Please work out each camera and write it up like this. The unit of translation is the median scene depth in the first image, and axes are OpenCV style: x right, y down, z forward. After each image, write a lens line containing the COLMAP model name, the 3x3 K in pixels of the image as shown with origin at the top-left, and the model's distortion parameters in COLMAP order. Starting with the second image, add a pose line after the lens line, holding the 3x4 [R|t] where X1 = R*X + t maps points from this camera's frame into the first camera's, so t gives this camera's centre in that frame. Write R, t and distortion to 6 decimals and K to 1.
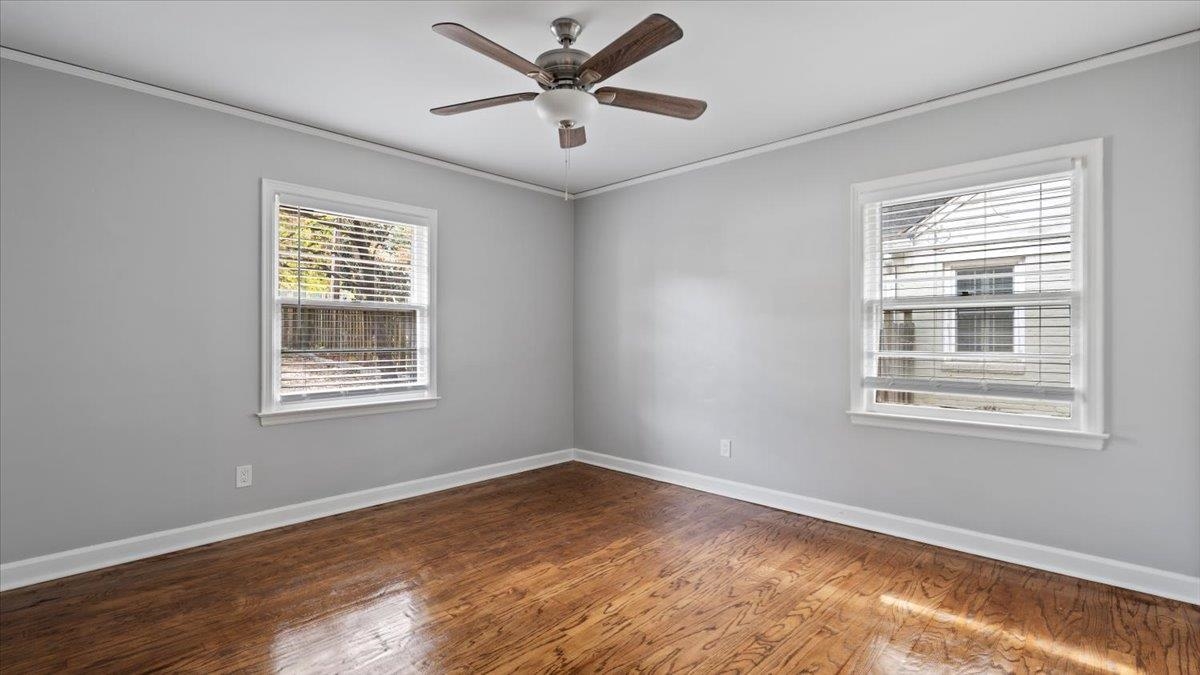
lens RADIAL K [[532.9, 0, 600.8], [0, 532.9, 339.3], [0, 0, 1]] dist [0.002883, -0.000118]
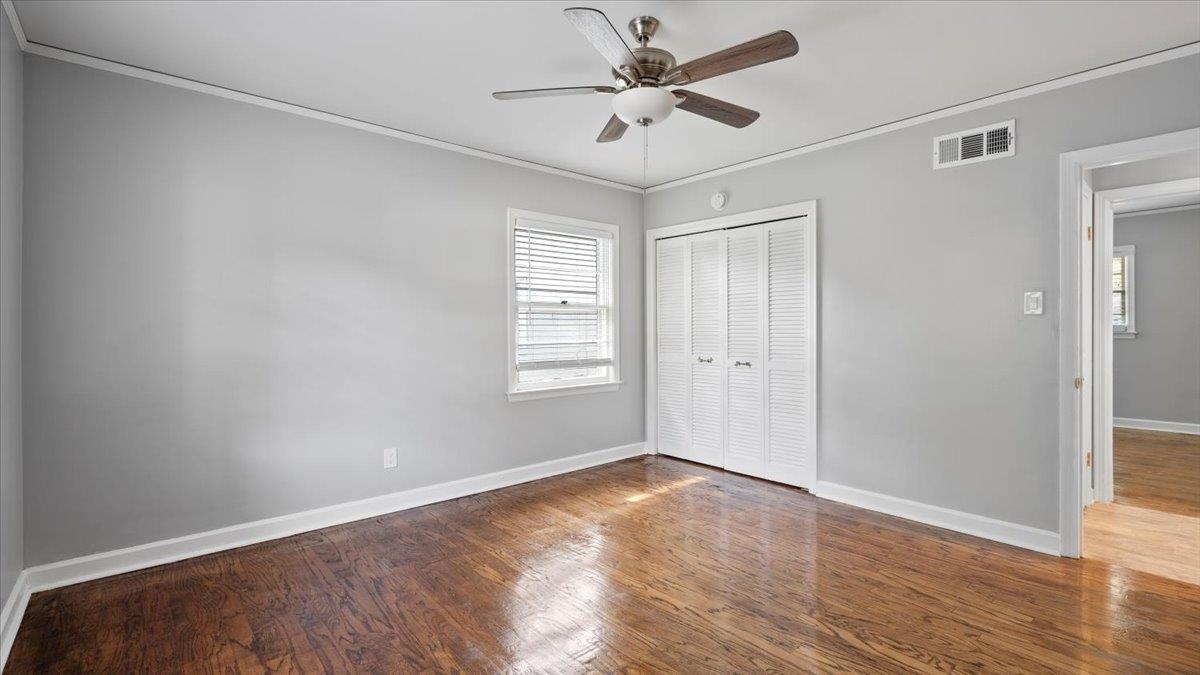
lens RADIAL K [[532.9, 0, 602.3], [0, 532.9, 329.8], [0, 0, 1]] dist [0.002883, -0.000118]
pose [[0.098452, -0.005334, 0.995128, -0.801755], [0.009940, 0.999941, 0.004377, -0.013544], [-0.995092, 0.009461, 0.098499, 0.728893]]
